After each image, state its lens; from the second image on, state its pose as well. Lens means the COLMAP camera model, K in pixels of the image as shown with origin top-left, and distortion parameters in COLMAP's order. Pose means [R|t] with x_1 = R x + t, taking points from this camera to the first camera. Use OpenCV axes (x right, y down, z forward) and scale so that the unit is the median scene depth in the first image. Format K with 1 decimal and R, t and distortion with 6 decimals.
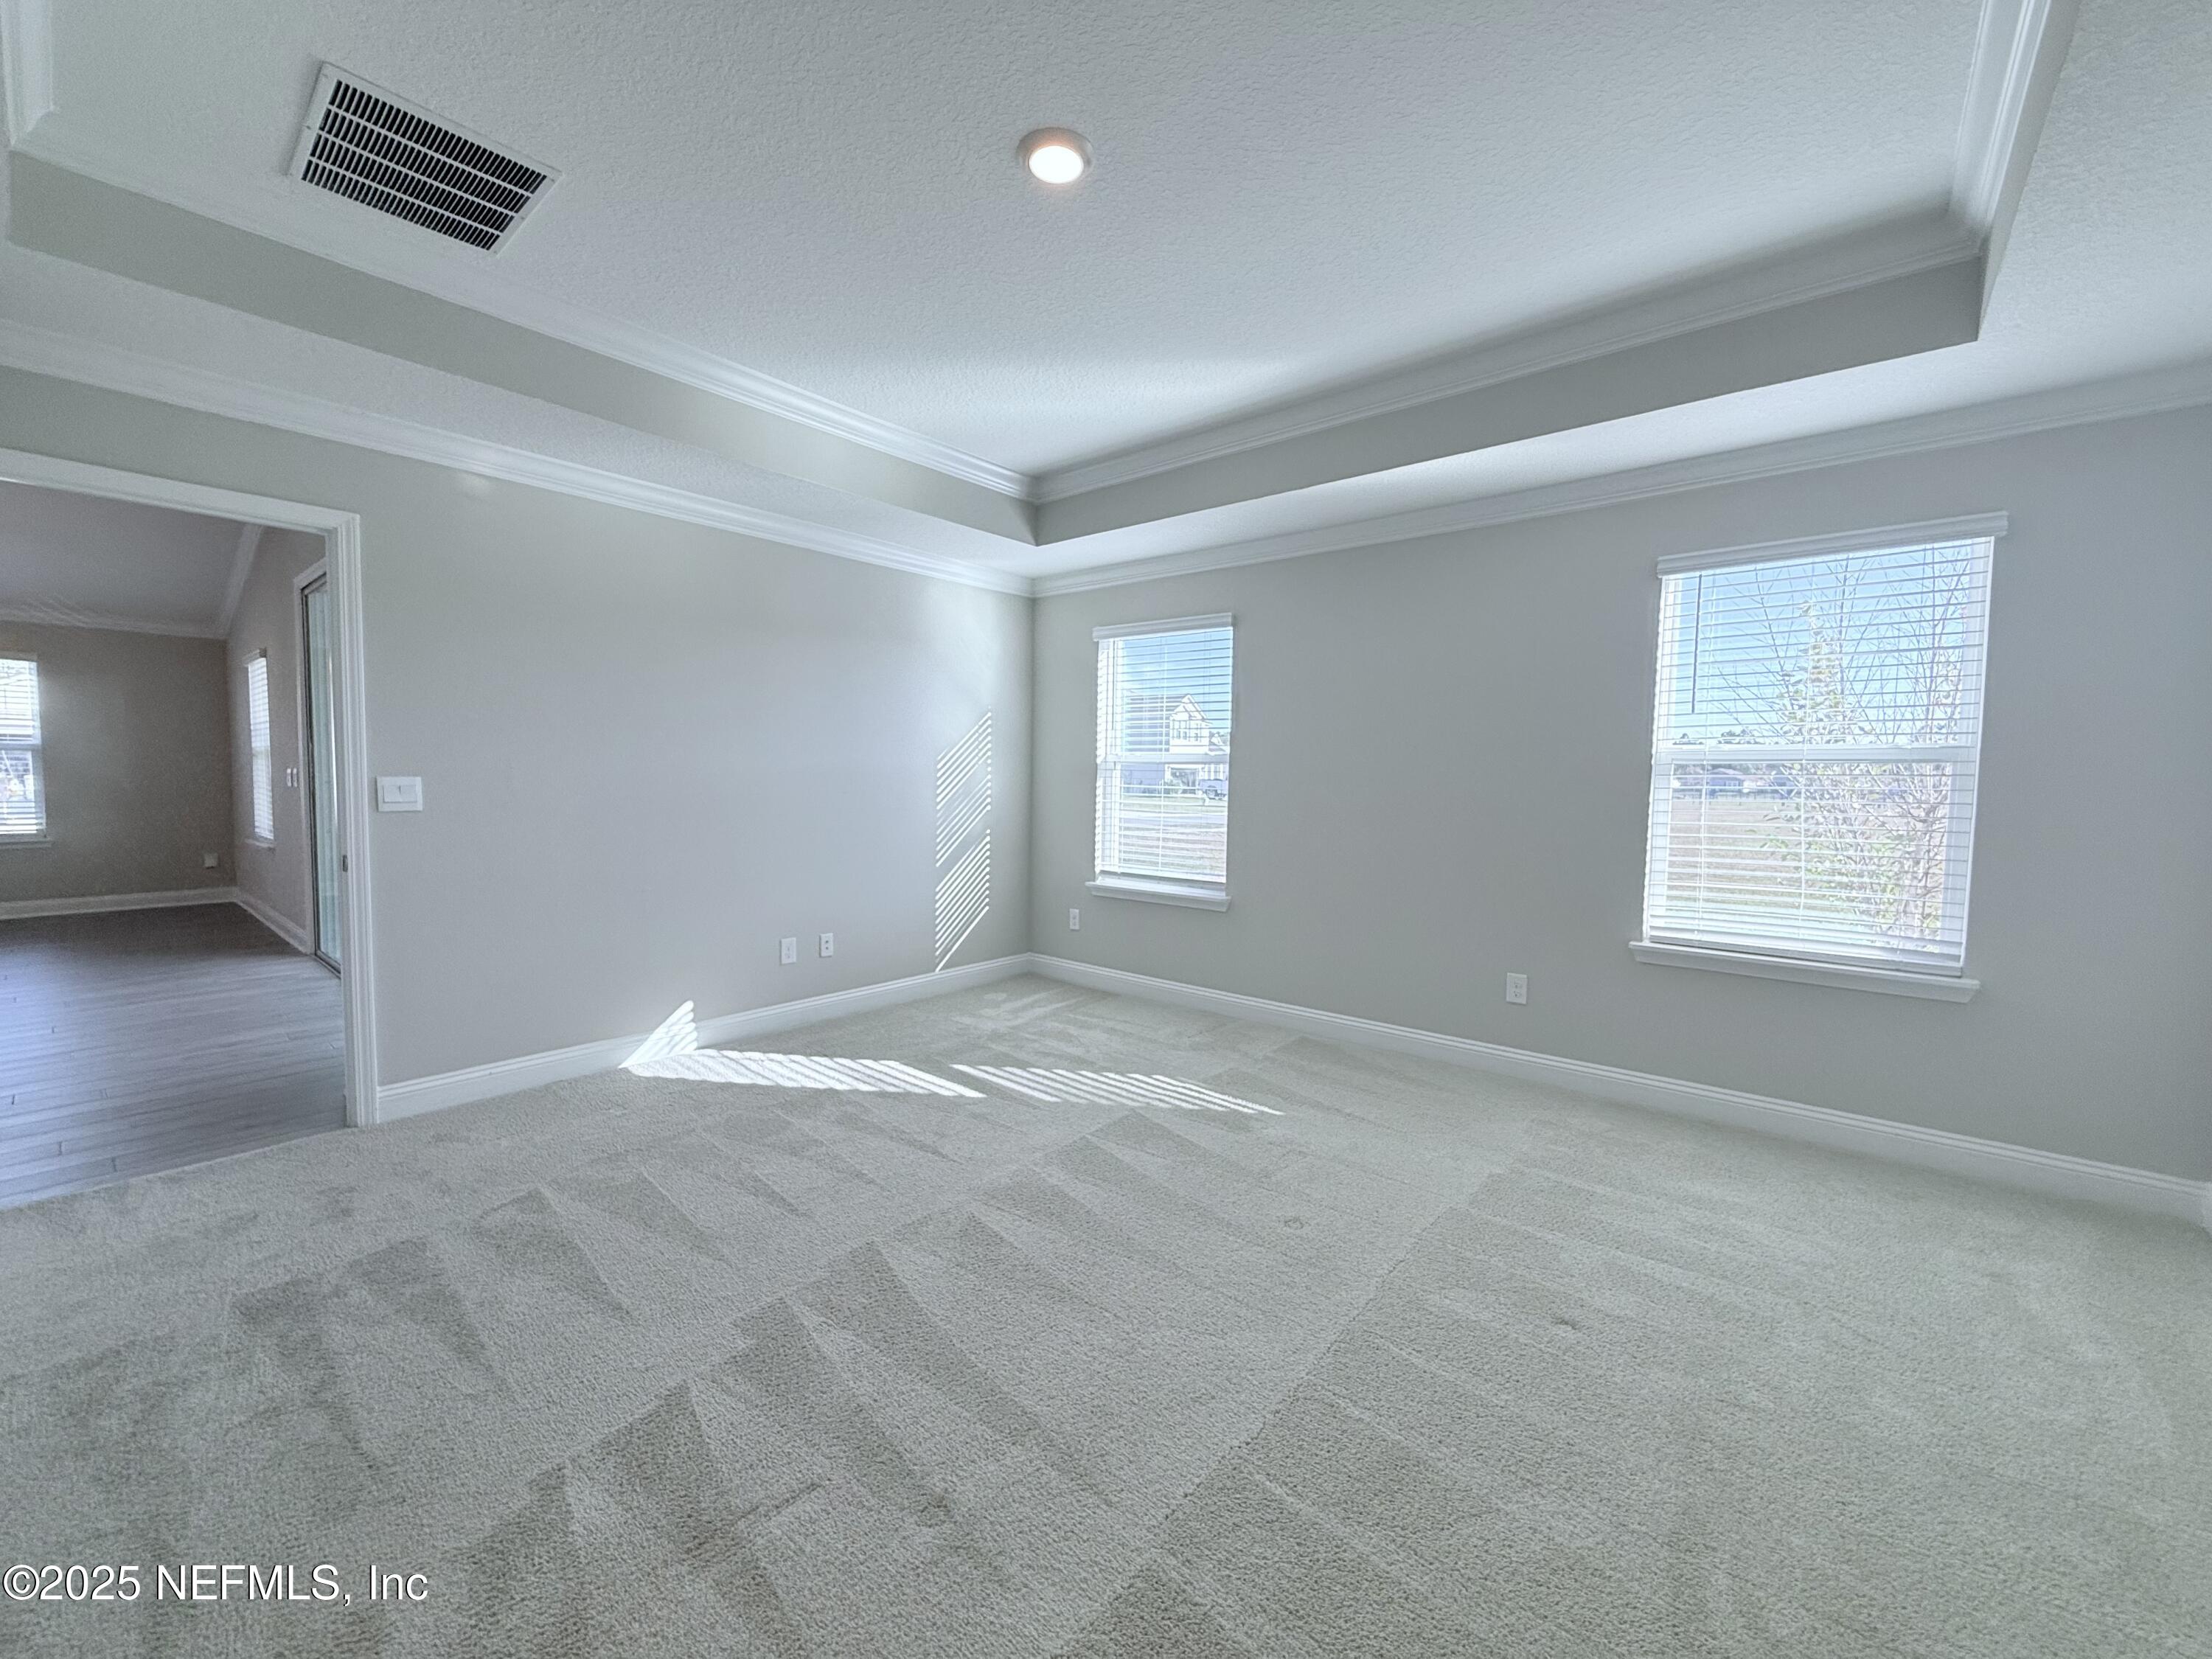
lens RADIAL K [[880.1, 0, 1100.2], [0, 880.1, 829.9], [0, 0, 1]] dist [0.000629, -0.000037]
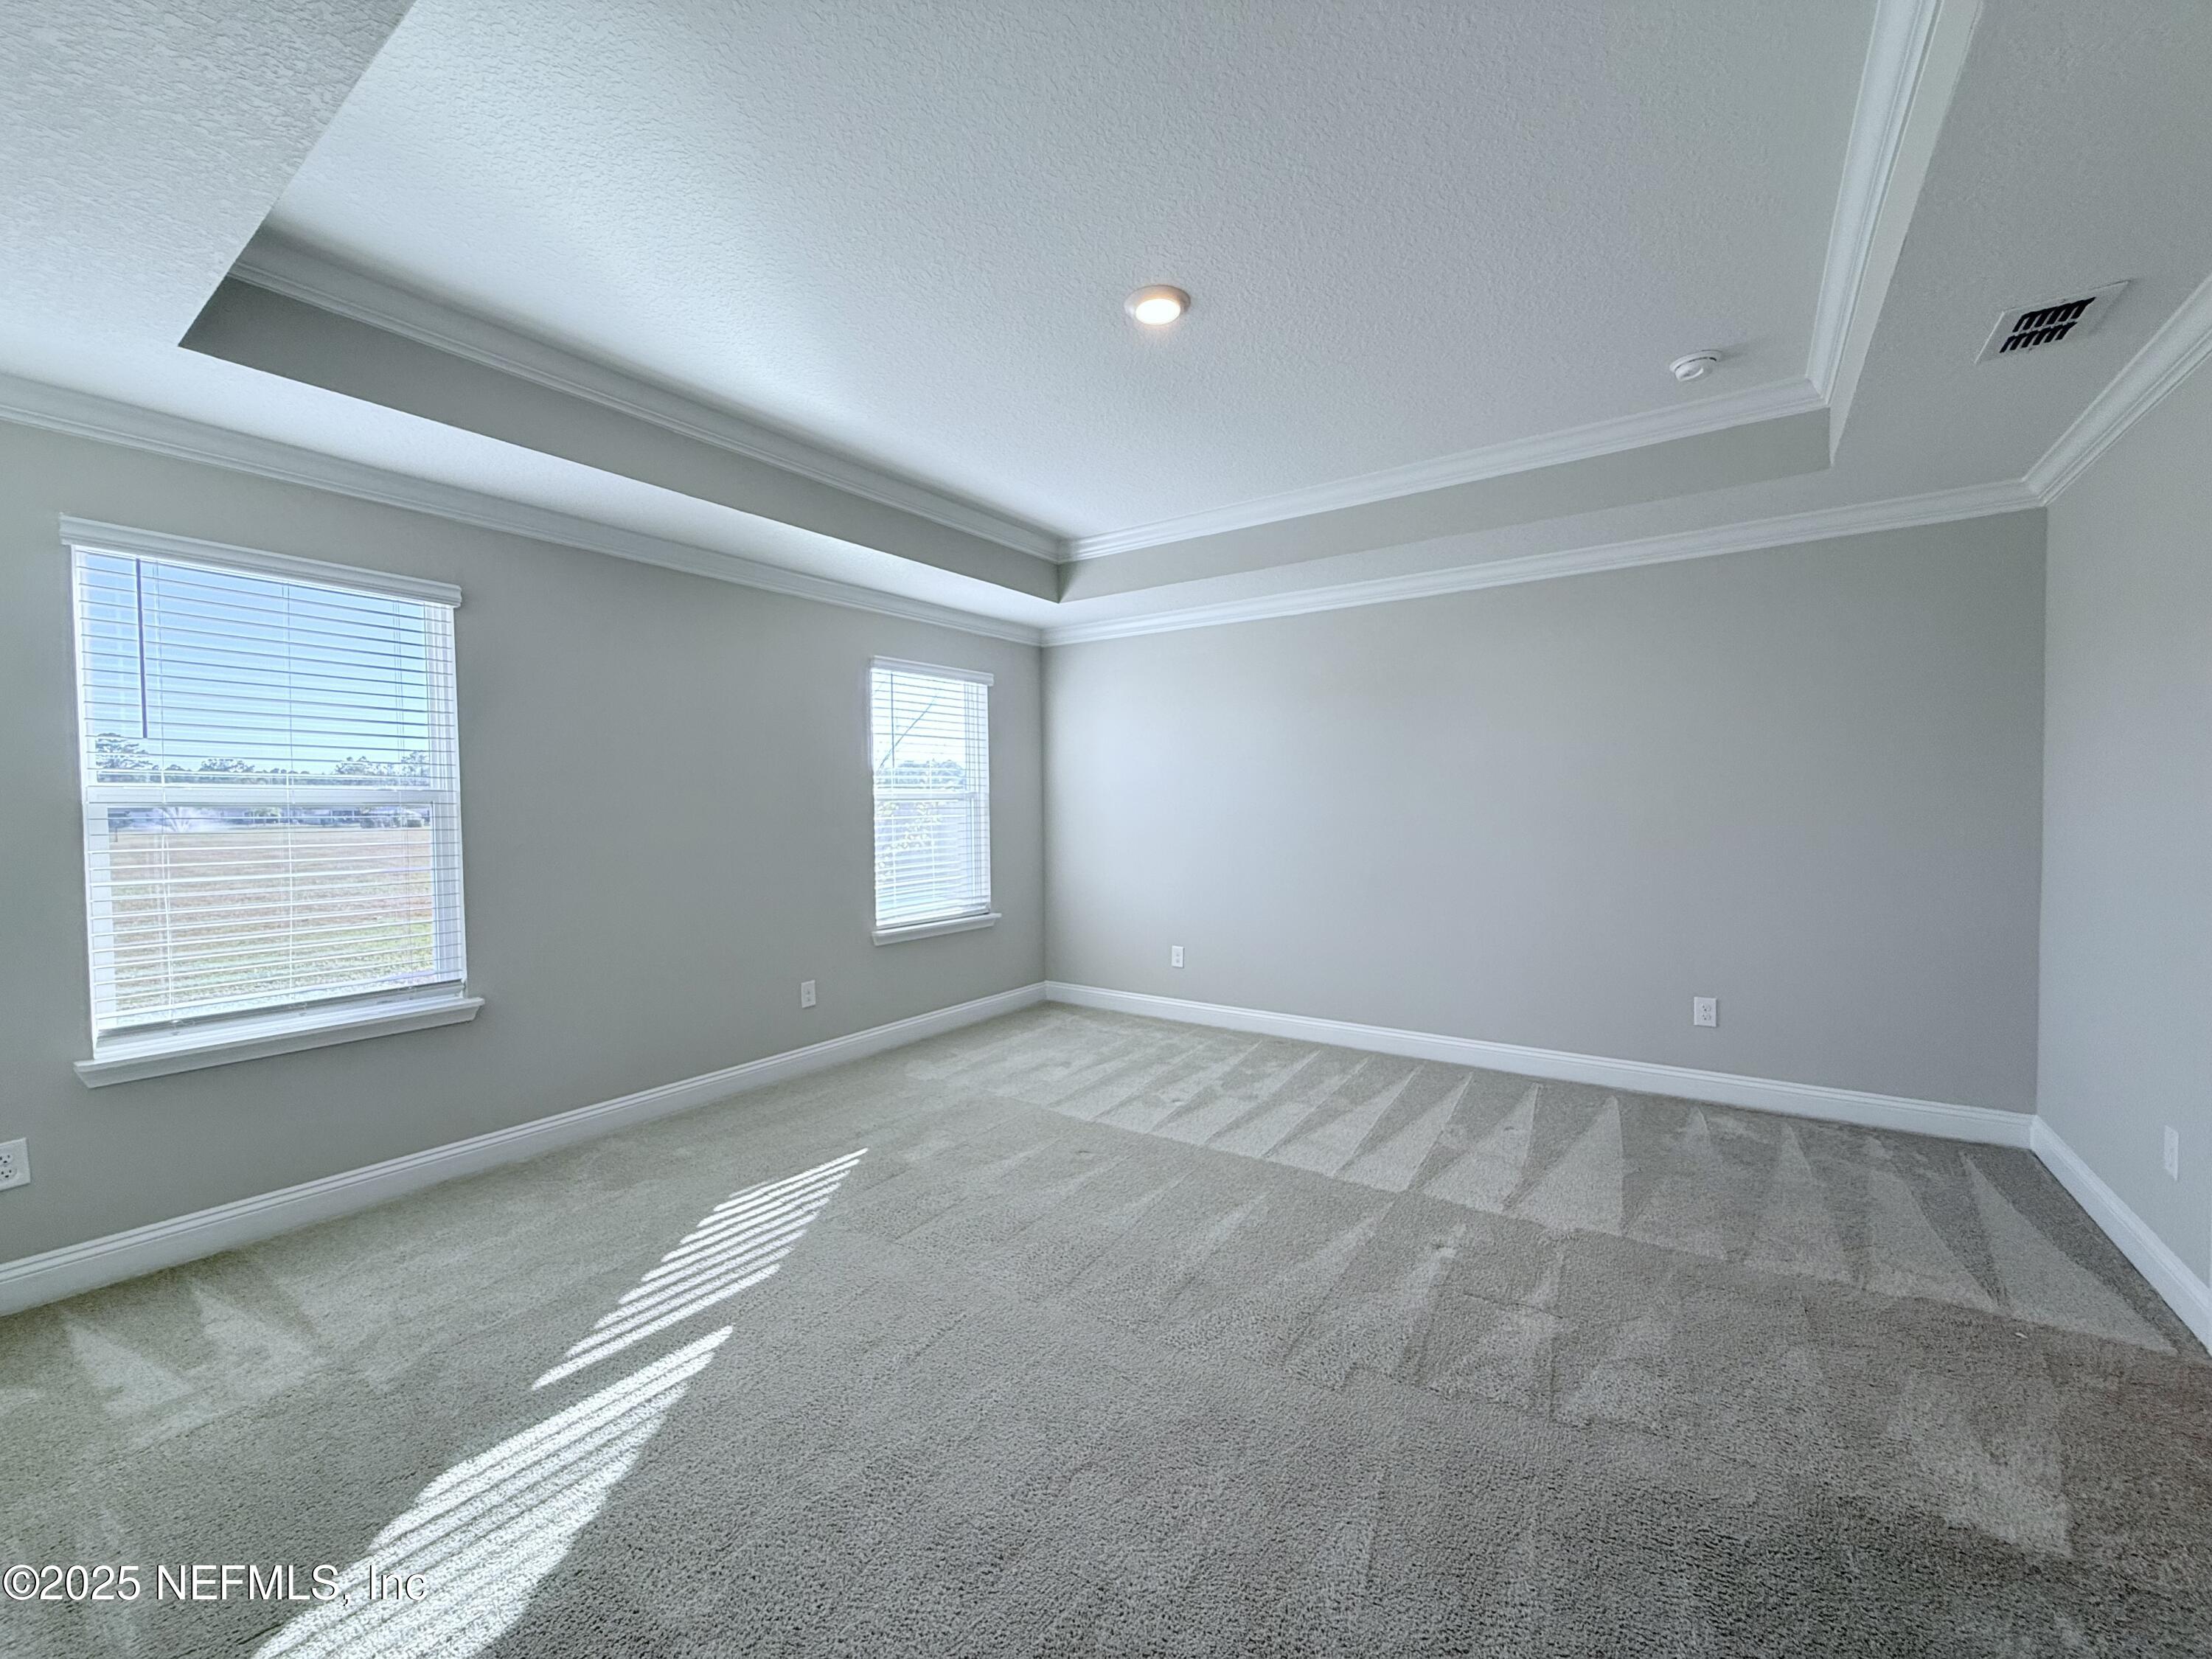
lens RADIAL K [[880.1, 0, 1100.2], [0, 880.1, 829.9], [0, 0, 1]] dist [0.000629, -0.000037]
pose [[-0.088686, -0.039420, 0.995279, -0.764410], [0.071418, 0.996393, 0.045828, -0.067650], [-0.993496, 0.075145, -0.085551, 0.743819]]
